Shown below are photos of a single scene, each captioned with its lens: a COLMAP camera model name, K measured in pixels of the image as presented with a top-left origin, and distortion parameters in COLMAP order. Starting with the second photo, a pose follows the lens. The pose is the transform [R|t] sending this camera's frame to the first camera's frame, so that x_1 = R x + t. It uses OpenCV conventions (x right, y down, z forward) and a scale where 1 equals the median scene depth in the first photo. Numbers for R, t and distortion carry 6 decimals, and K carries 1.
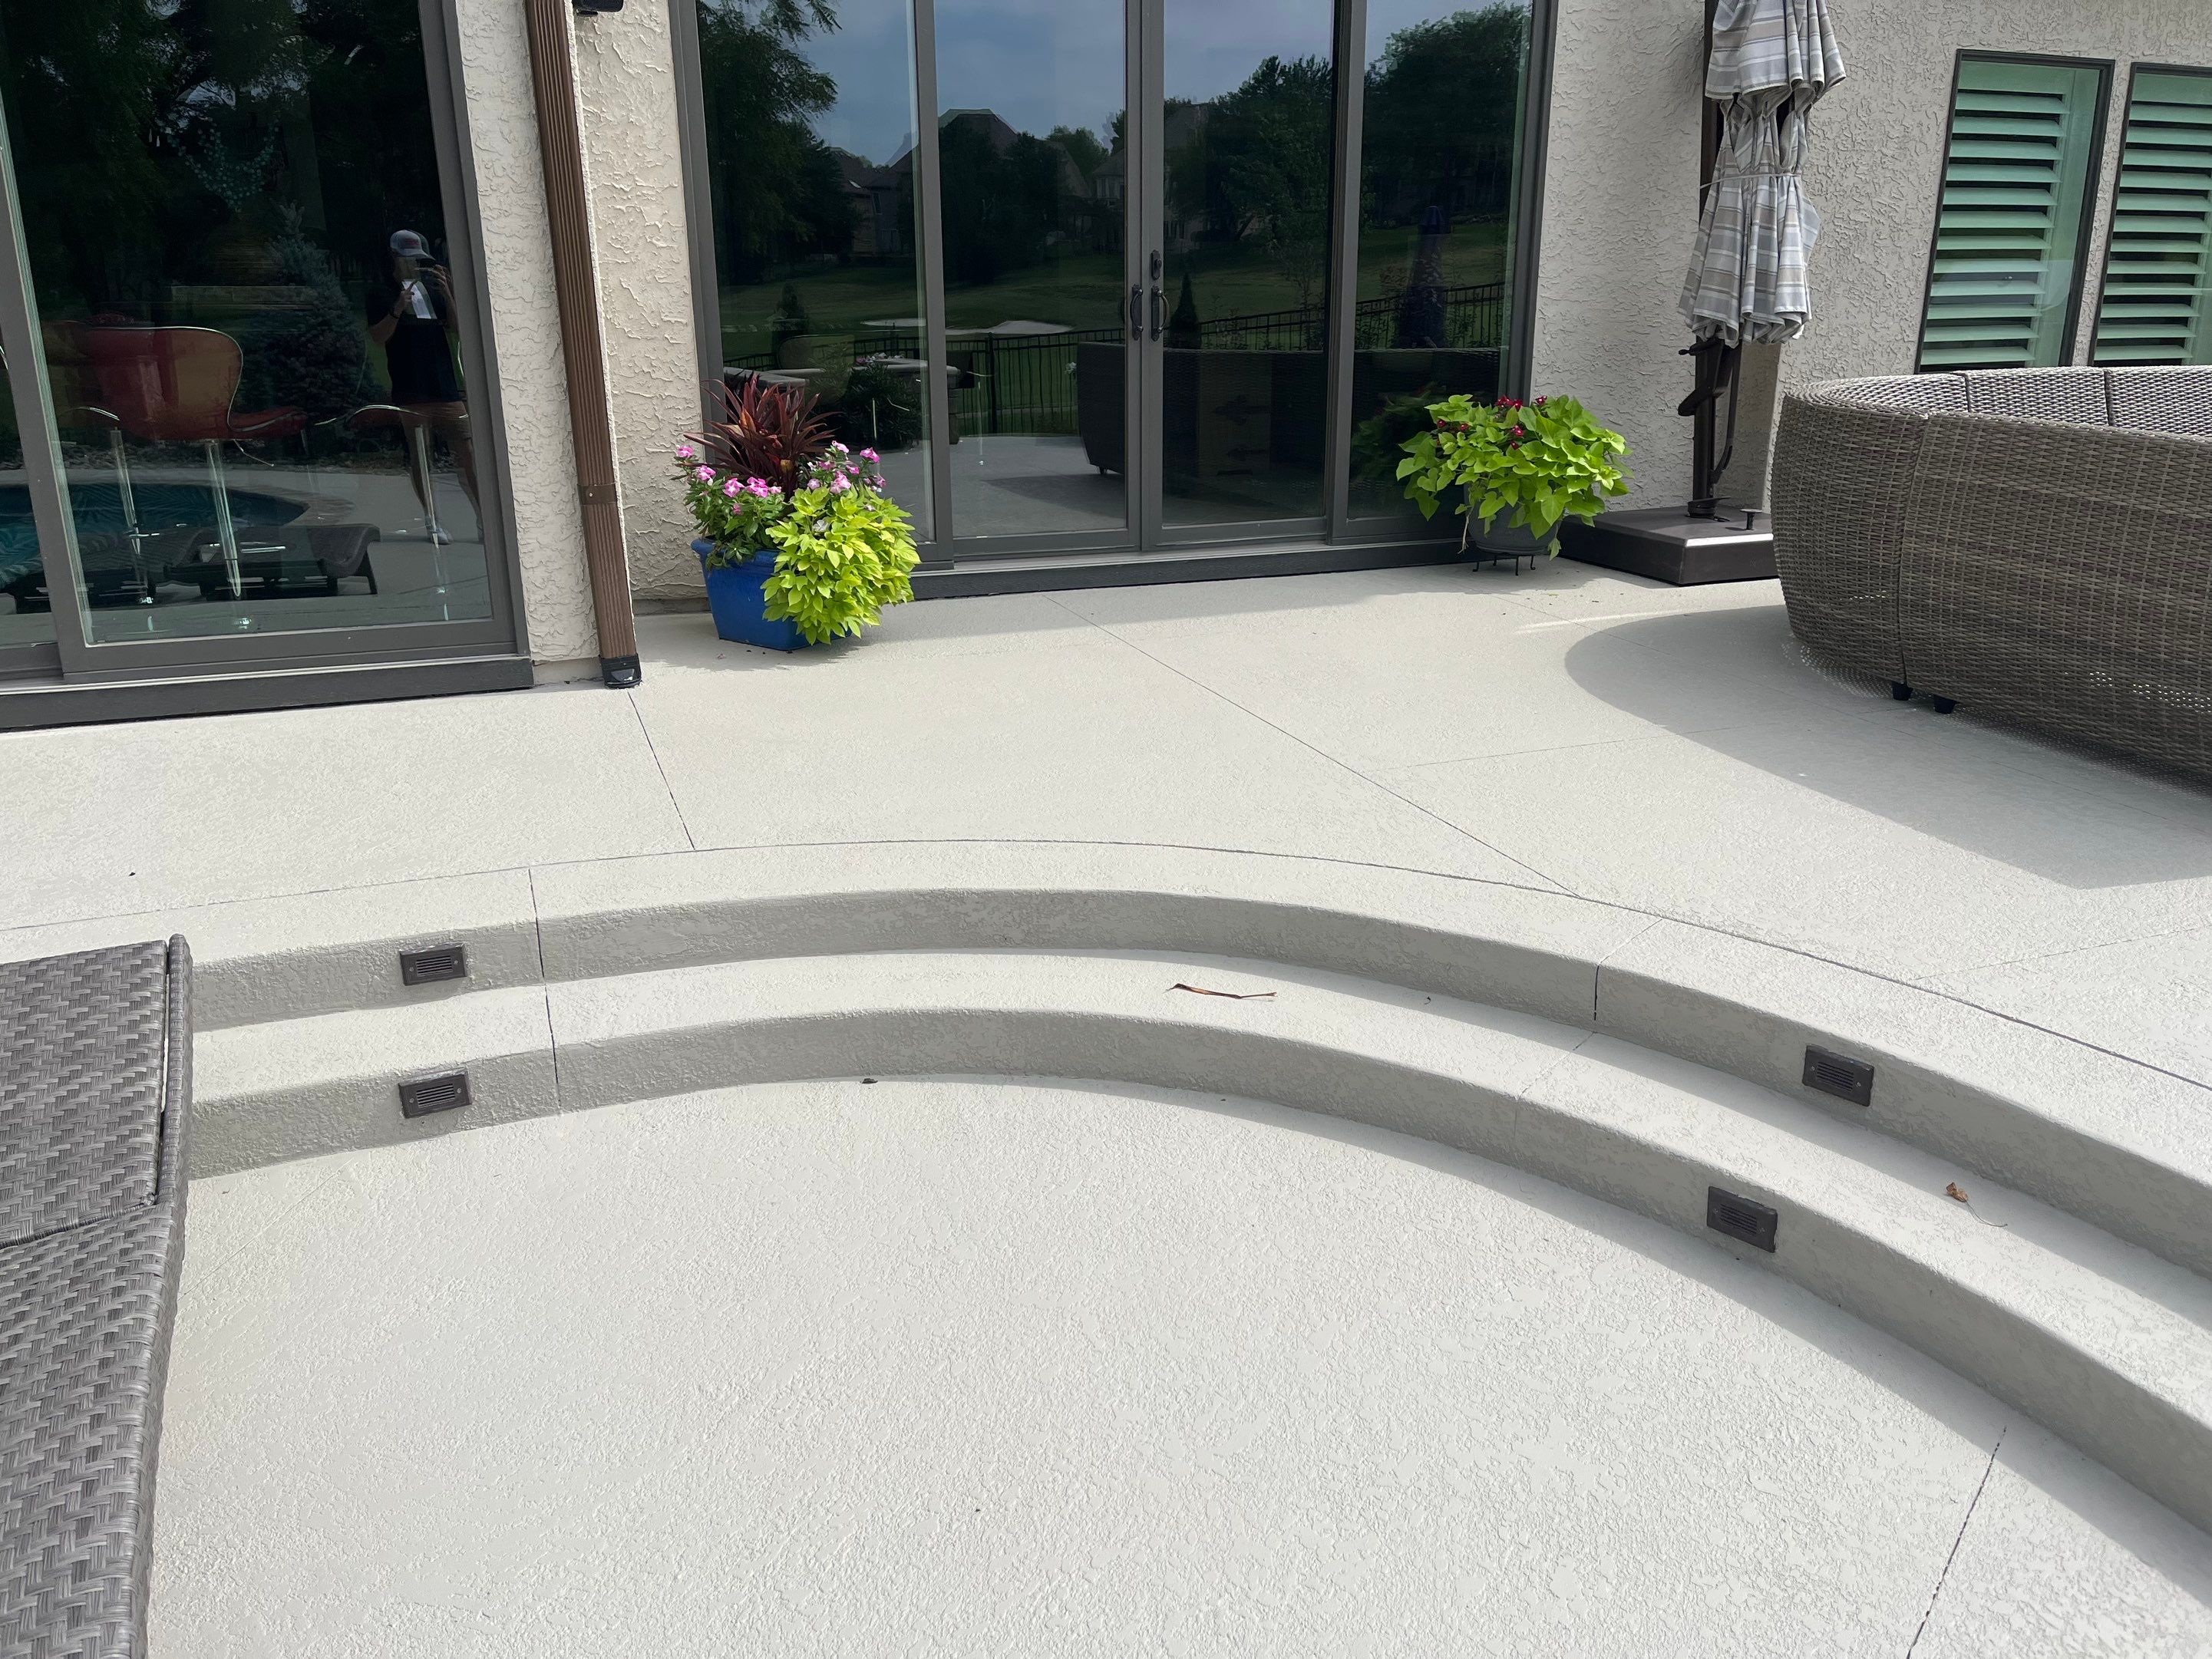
lens RADIAL K [[1598.4, 0, 1106.0], [0, 1598.4, 829.5], [0, 0, 1]] dist [0.035744, -0.076602]
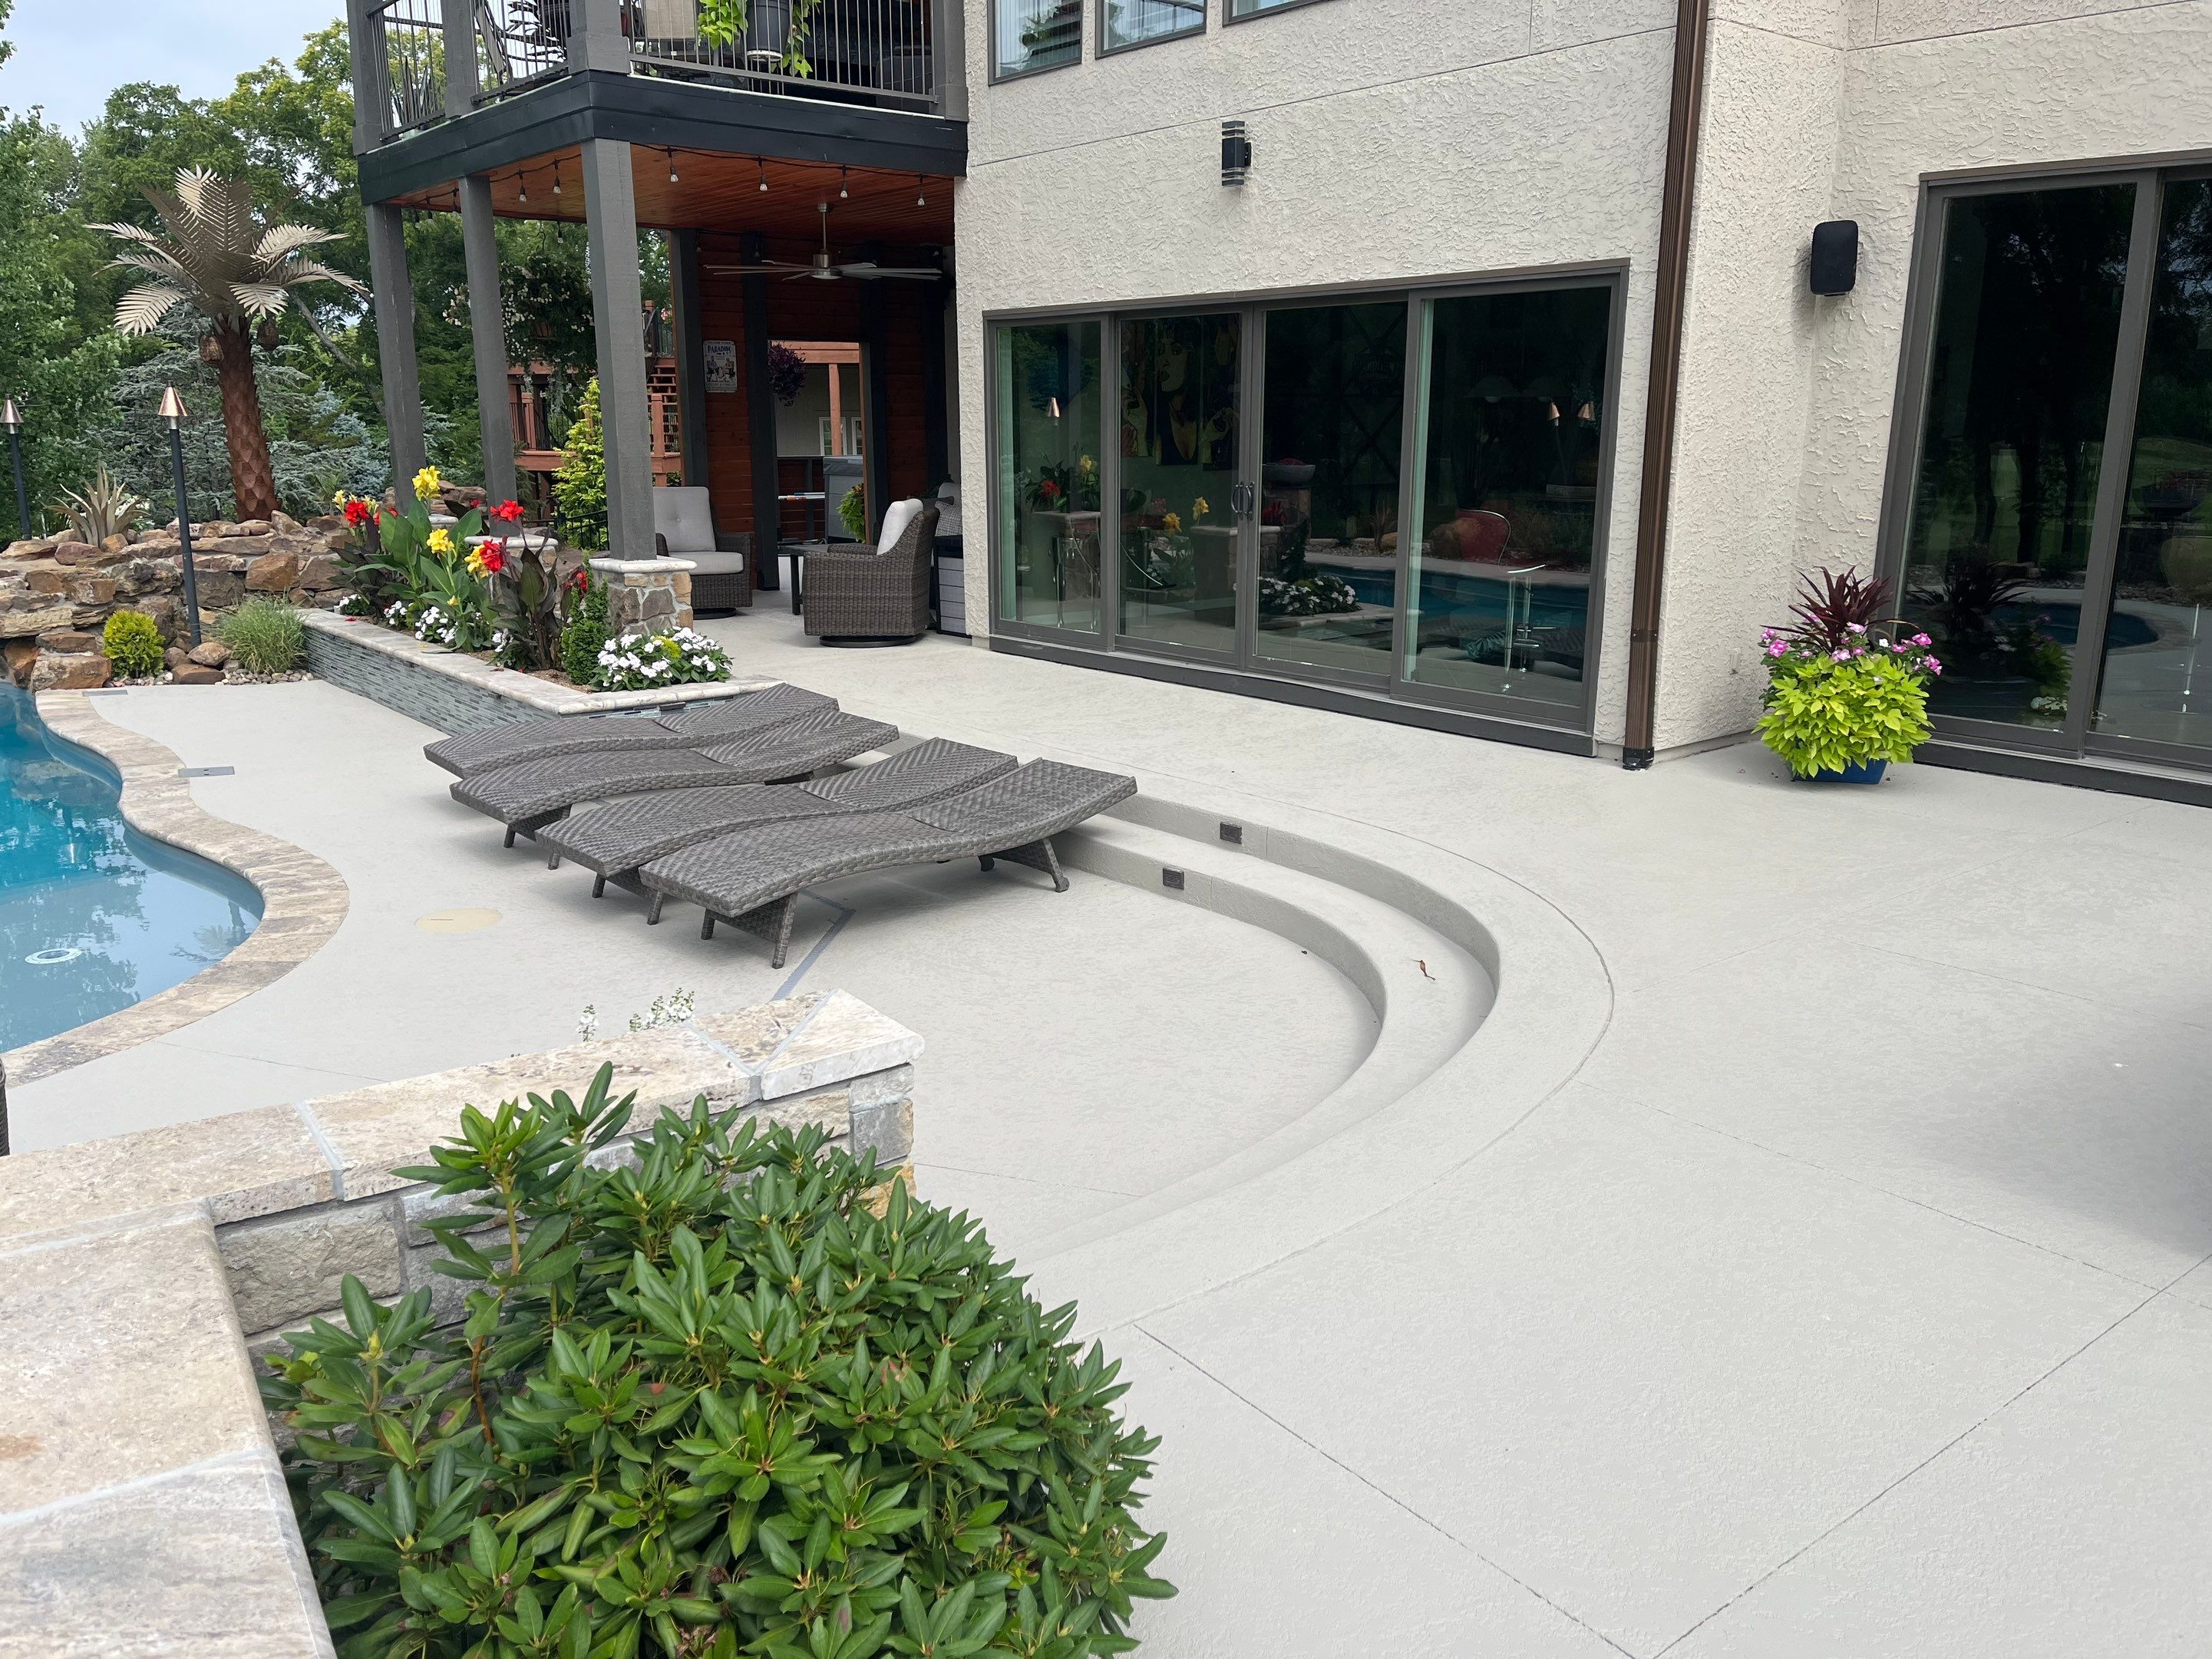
lens RADIAL K [[1701.2, 0, 1140.0], [0, 1701.2, 820.8], [0, 0, 1]] dist [0.076951, -0.100145]
pose [[0.346233, 0.230290, -0.909444, 1.869173], [-0.301083, 0.945400, 0.124770, -0.206492], [0.888522, 0.230619, 0.396665, 0.039111]]
